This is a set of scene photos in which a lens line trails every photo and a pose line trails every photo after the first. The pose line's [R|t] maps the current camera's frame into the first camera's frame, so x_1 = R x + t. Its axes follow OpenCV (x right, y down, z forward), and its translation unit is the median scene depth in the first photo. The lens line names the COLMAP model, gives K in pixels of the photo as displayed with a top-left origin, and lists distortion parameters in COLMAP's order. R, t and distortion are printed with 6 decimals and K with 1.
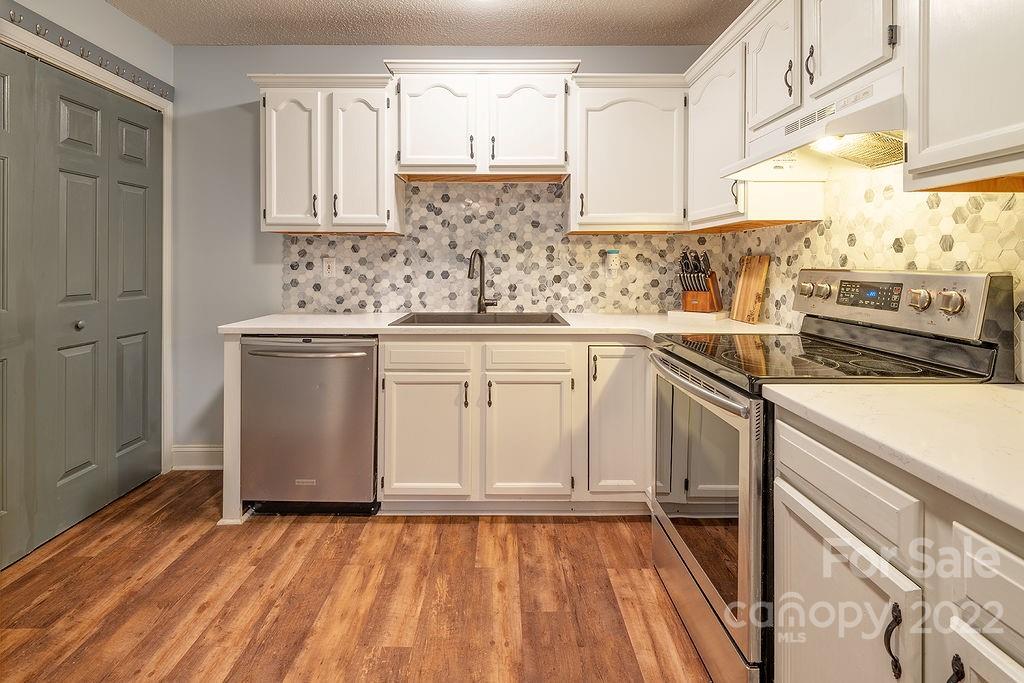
lens RADIAL K [[495.3, 0, 510.3], [0, 495.3, 261.2], [0, 0, 1]] dist [0.002752, 0.000351]
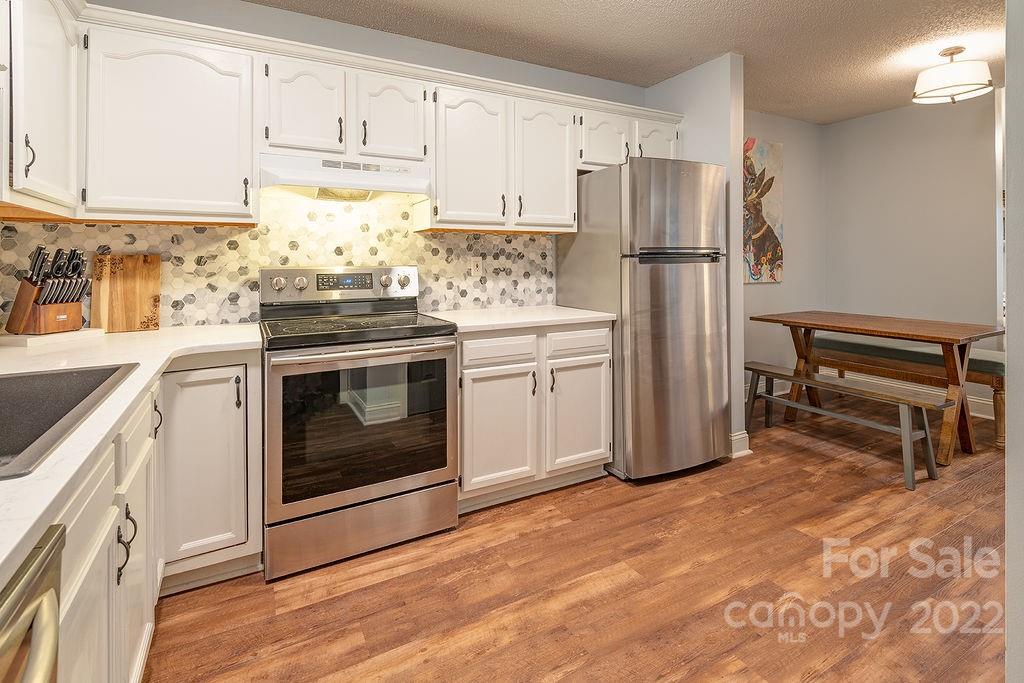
lens RADIAL K [[495.3, 0, 505.2], [0, 495.3, 267.7], [0, 0, 1]] dist [0.002752, 0.000351]
pose [[-0.459365, -0.009717, 0.888194, -0.566447], [0.001967, 0.999927, 0.011957, 0.002447], [-0.888245, 0.007239, -0.459312, 0.779621]]
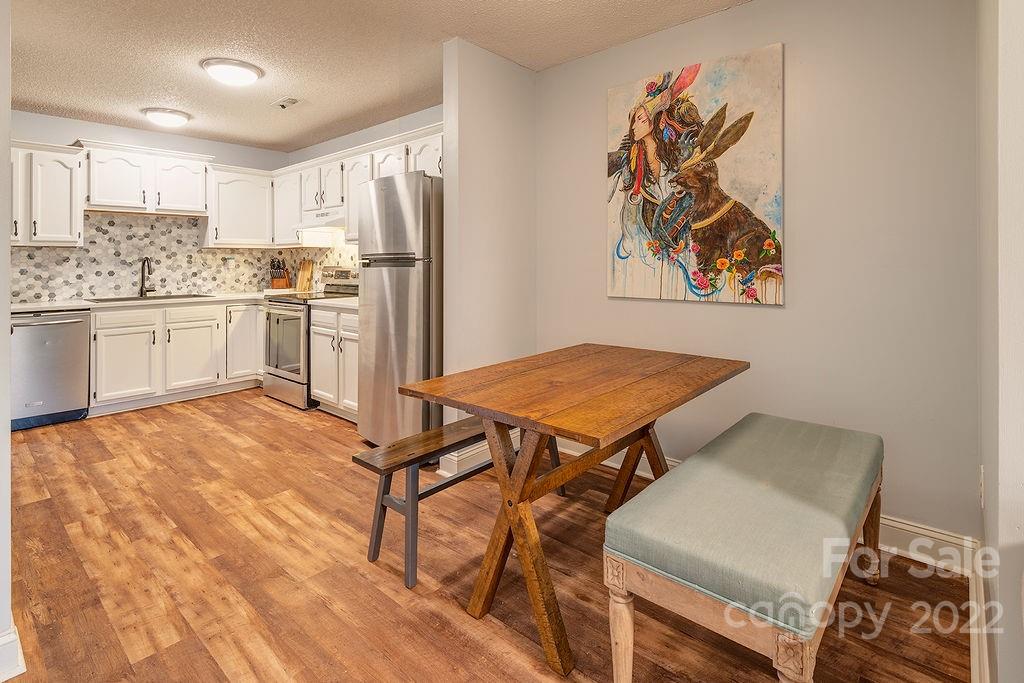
lens RADIAL K [[495.3, 0, 500.9], [0, 495.3, 263.7], [0, 0, 1]] dist [0.002752, 0.000351]
pose [[0.680254, -0.008058, 0.732932, -0.491928], [0.004256, 0.999966, 0.007043, -0.009851], [-0.732964, -0.001672, 0.680266, -1.044481]]
